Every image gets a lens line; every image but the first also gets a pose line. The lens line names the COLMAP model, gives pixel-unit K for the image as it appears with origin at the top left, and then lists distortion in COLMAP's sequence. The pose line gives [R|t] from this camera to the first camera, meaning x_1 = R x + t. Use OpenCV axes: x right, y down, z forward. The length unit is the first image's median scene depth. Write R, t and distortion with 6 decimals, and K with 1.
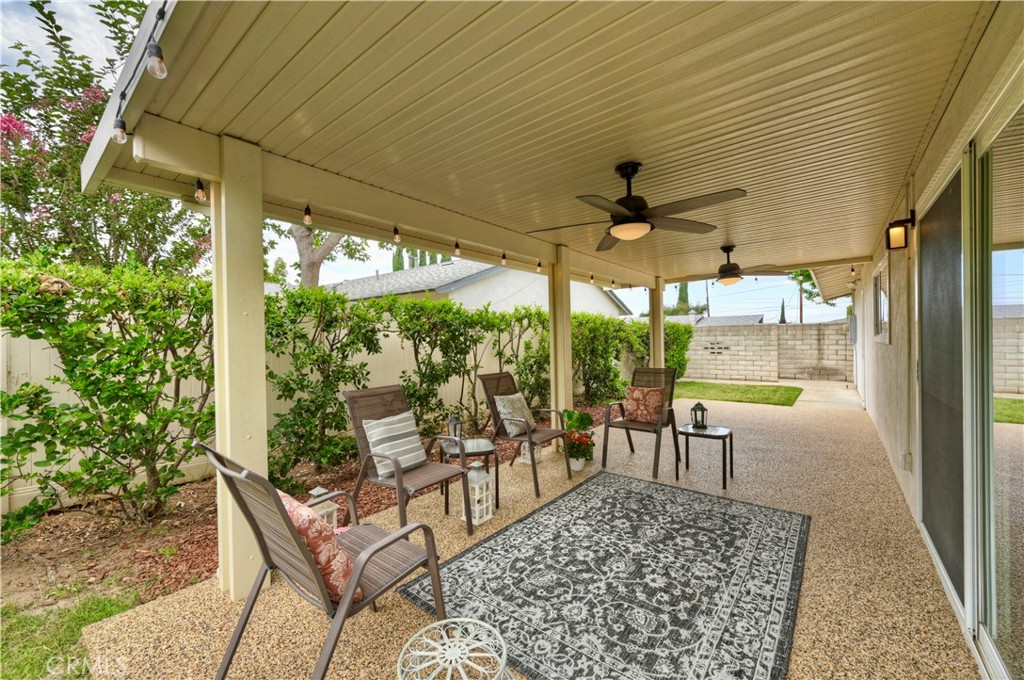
lens RADIAL K [[411.0, 0, 512.1], [0, 411.0, 341.6], [0, 0, 1]] dist [-0.002680, 0.000954]
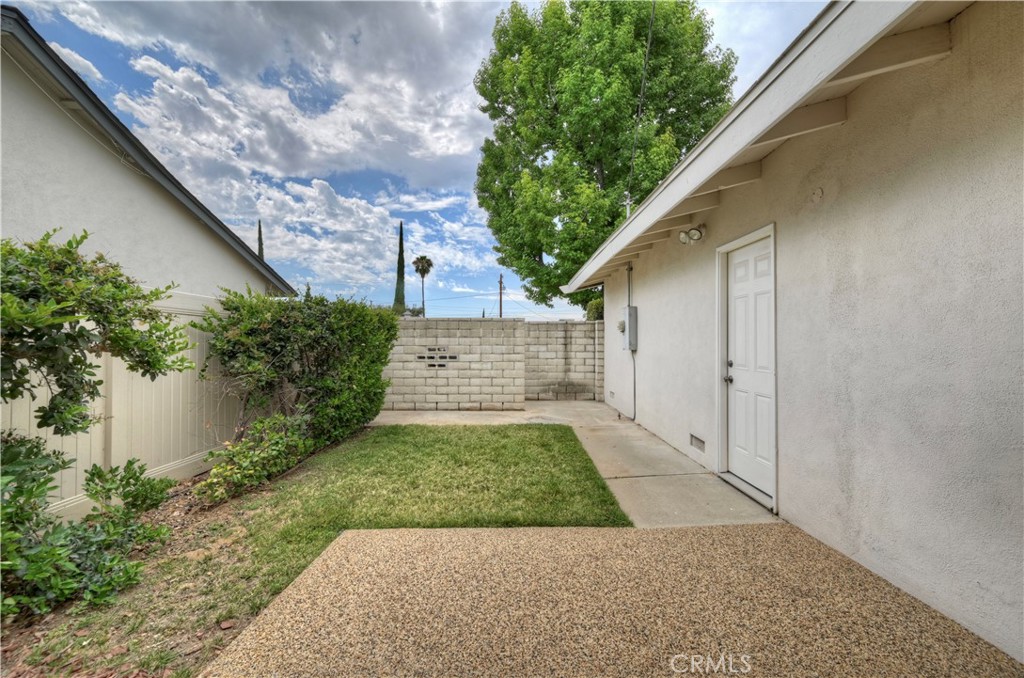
lens RADIAL K [[411.0, 0, 511.4], [0, 411.0, 337.9], [0, 0, 1]] dist [-0.002680, 0.000954]
pose [[0.792075, 0.016936, 0.610189, 0.228142], [-0.006108, 0.999785, -0.019820, -0.001116], [-0.610394, 0.011972, 0.792008, 0.481927]]
